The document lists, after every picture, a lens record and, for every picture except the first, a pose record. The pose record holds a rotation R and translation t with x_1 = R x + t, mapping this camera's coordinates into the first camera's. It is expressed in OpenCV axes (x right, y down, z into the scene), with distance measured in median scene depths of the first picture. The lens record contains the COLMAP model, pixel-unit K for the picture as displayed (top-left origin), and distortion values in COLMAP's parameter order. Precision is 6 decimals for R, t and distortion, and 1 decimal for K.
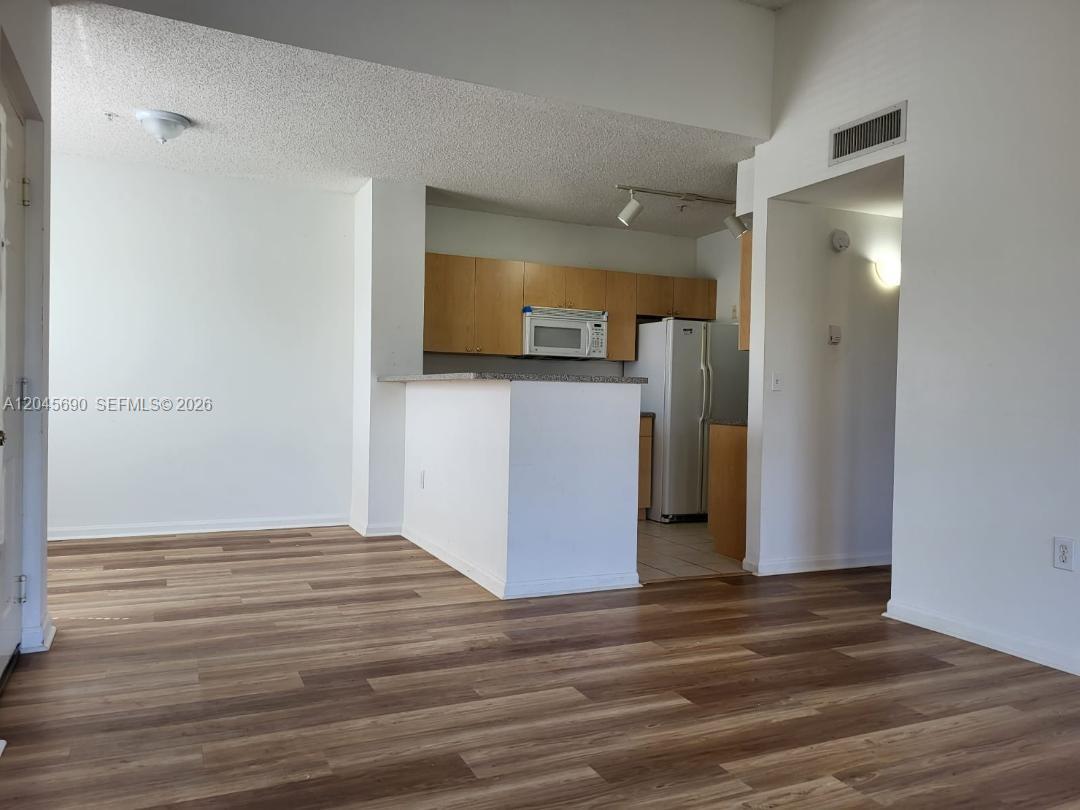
lens RADIAL K [[820.1, 0, 556.5], [0, 820.1, 413.8], [0, 0, 1]] dist [0.067439, -0.056829]
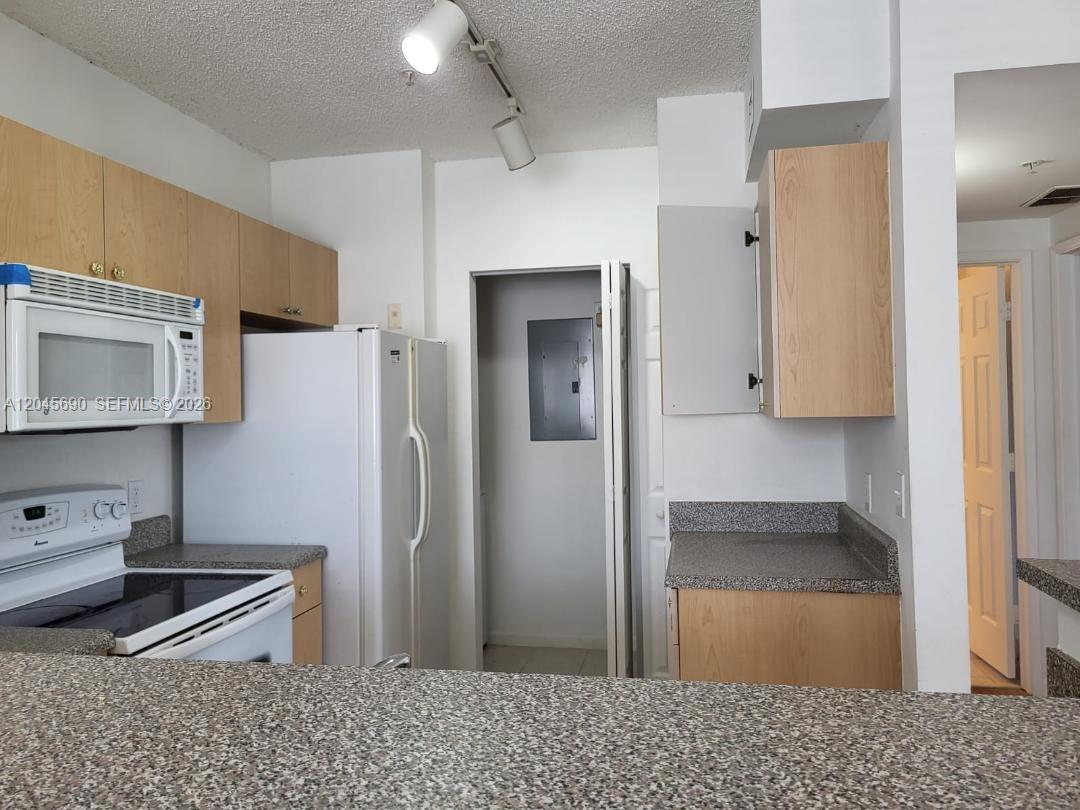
lens RADIAL K [[832.3, 0, 538.6], [0, 832.3, 394.6], [0, 0, 1]] dist [0.052560, -0.052125]
pose [[0.587529, -0.025485, 0.808802, -0.300779], [0.050372, 0.998717, -0.005122, -0.131748], [-0.807634, 0.043750, 0.588059, 1.208901]]
